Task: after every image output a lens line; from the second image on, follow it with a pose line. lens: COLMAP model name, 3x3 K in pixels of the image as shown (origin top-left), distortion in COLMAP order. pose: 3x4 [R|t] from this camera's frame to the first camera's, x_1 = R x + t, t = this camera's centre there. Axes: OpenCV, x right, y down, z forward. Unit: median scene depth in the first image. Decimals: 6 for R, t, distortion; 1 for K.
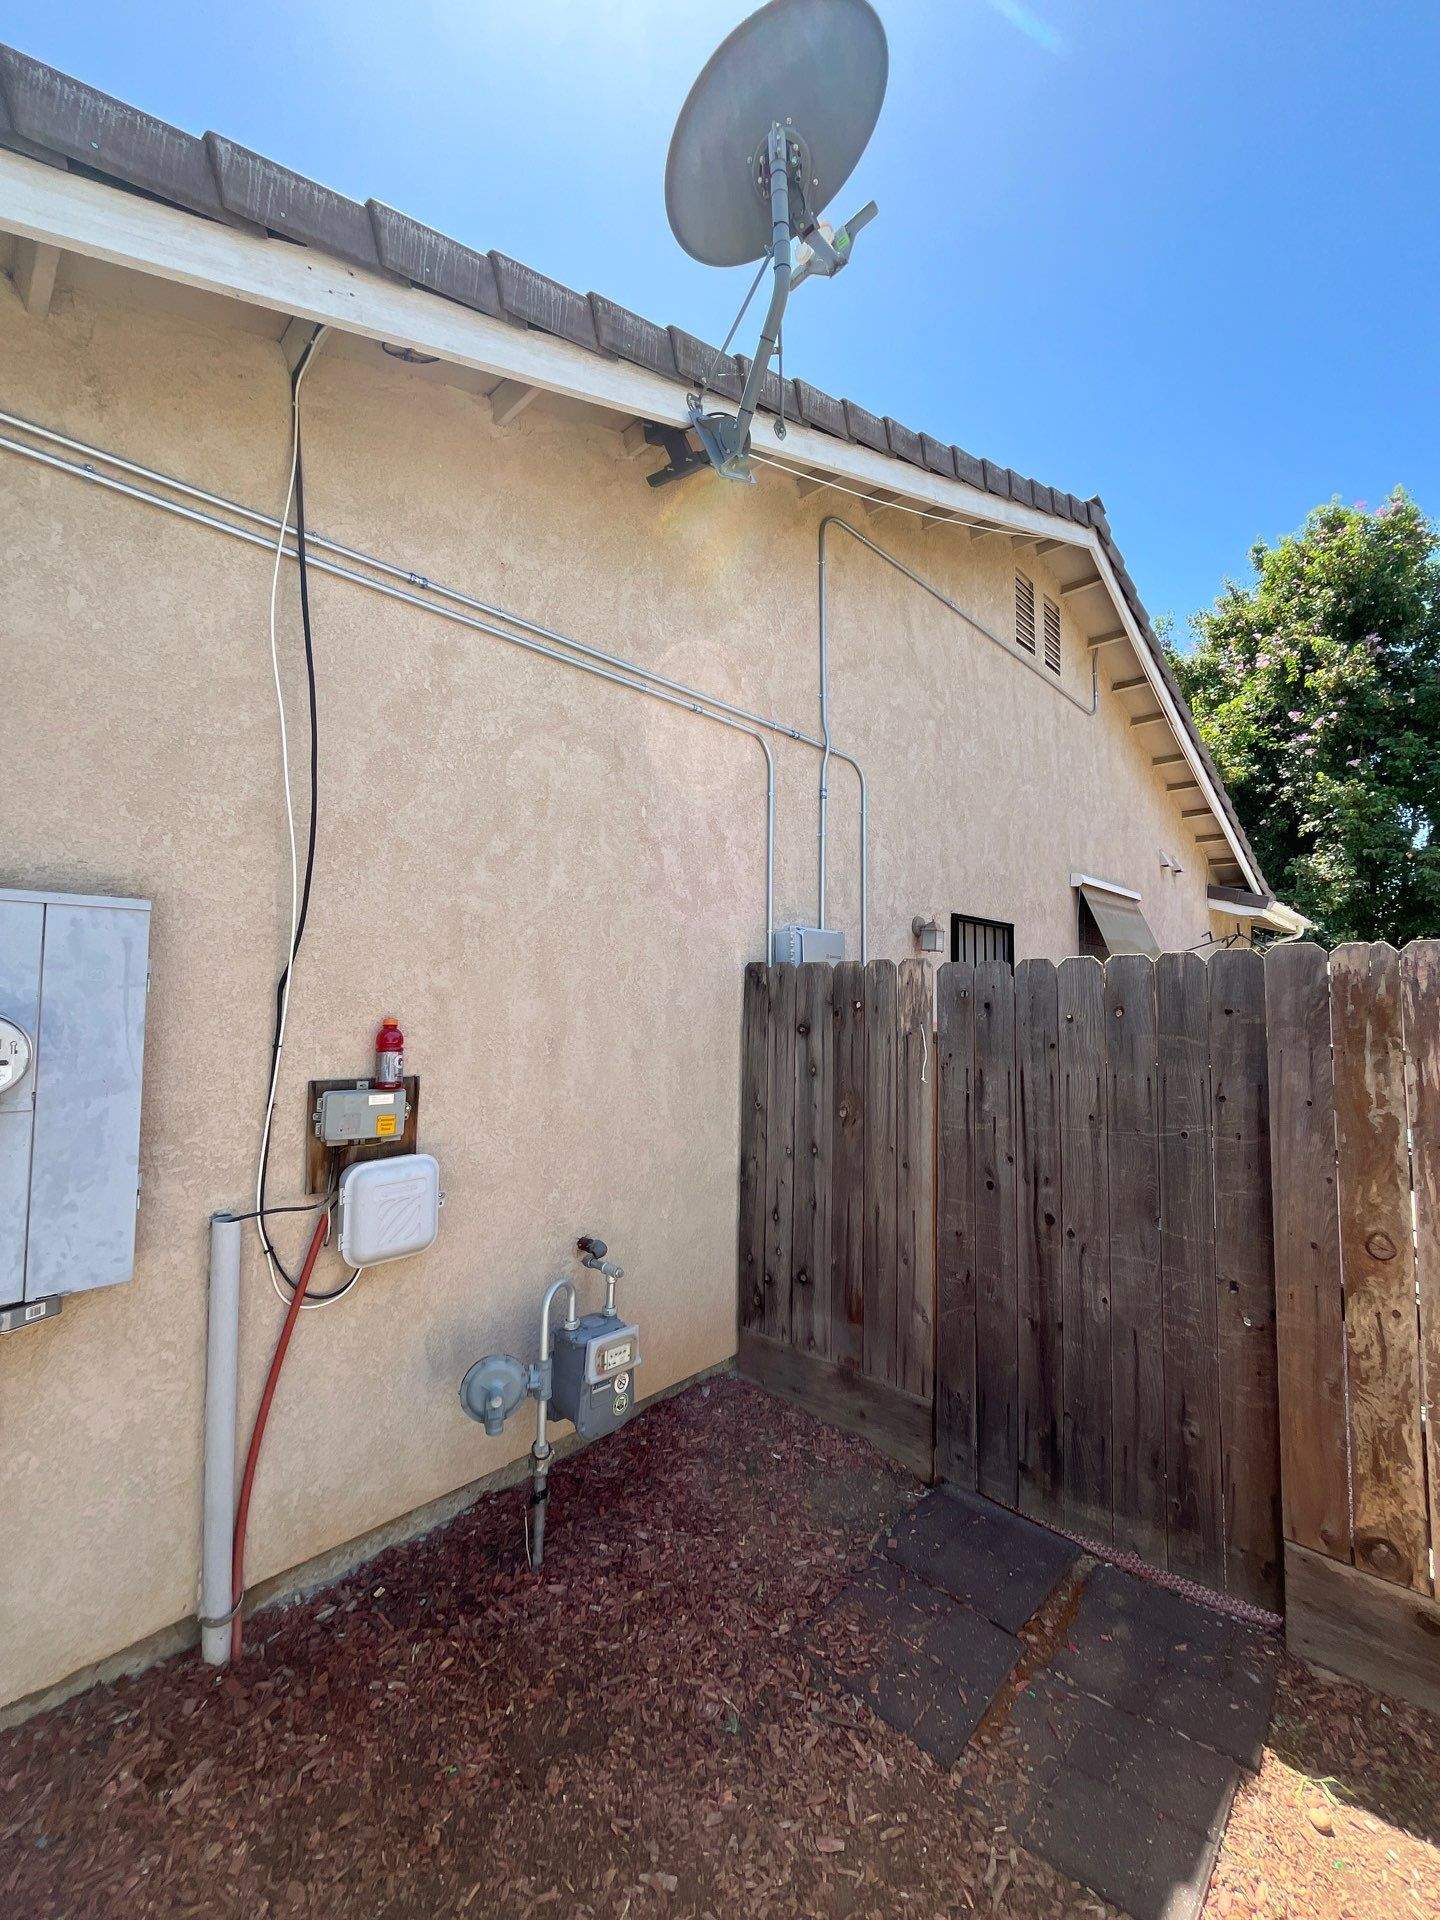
lens RADIAL K [[778.0, 0, 717.1], [0, 778.0, 954.3], [0, 0, 1]] dist [-0.000744, -0.000343]
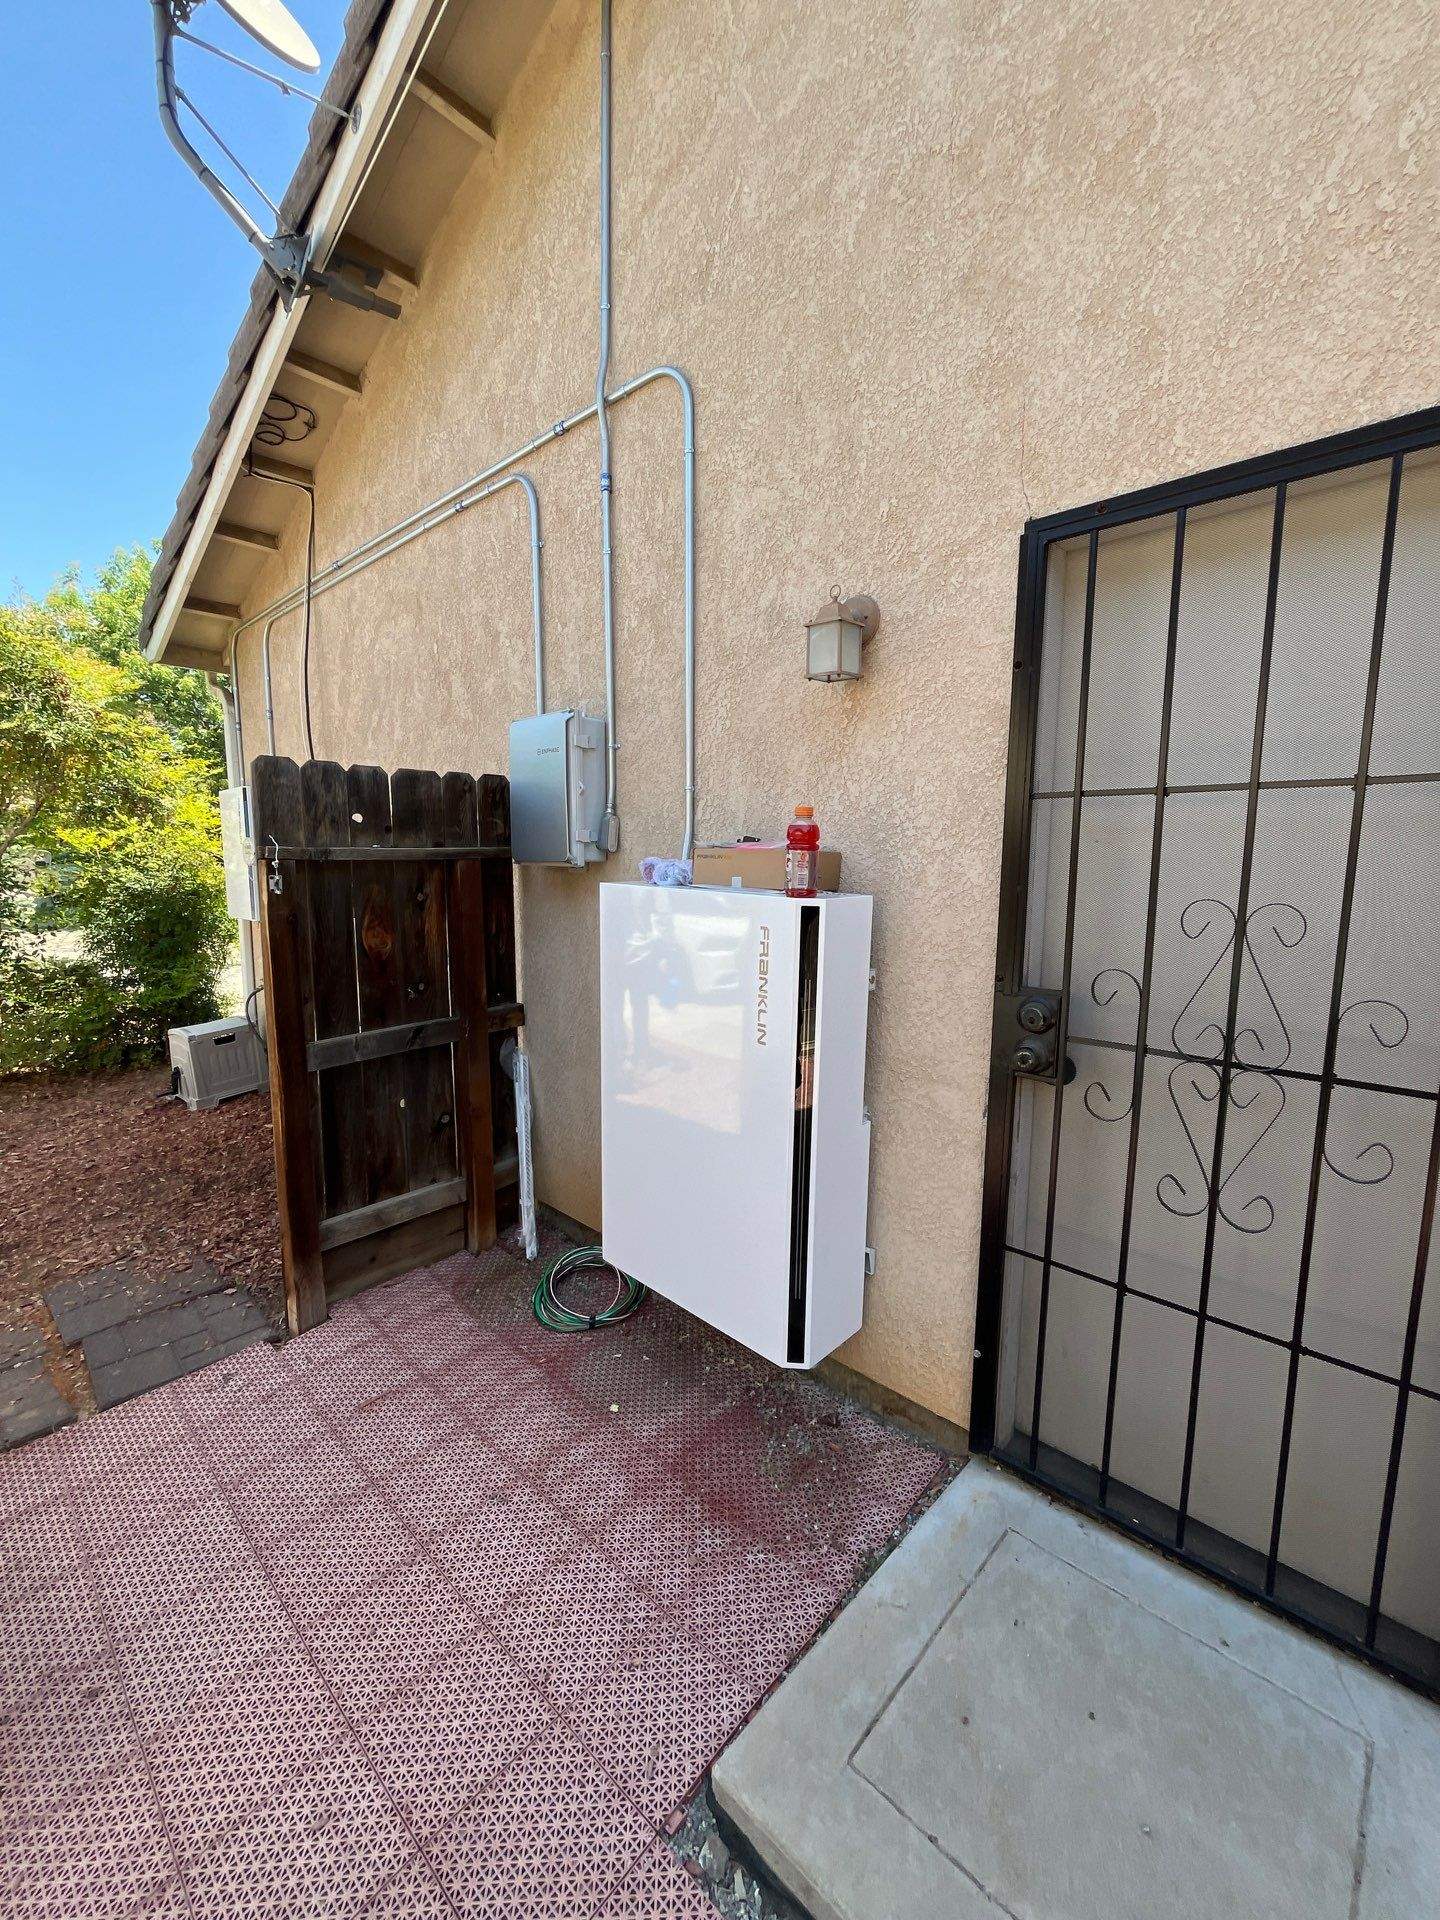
lens RADIAL K [[773.0, 0, 723.0], [0, 773.0, 956.9], [0, 0, 1]] dist [-0.003119, 0.000148]
pose [[0.021860, 0.118674, -0.992693, 1.053861], [0.048870, 0.991616, 0.119621, 0.136694], [0.998566, -0.051128, 0.015877, 1.390874]]
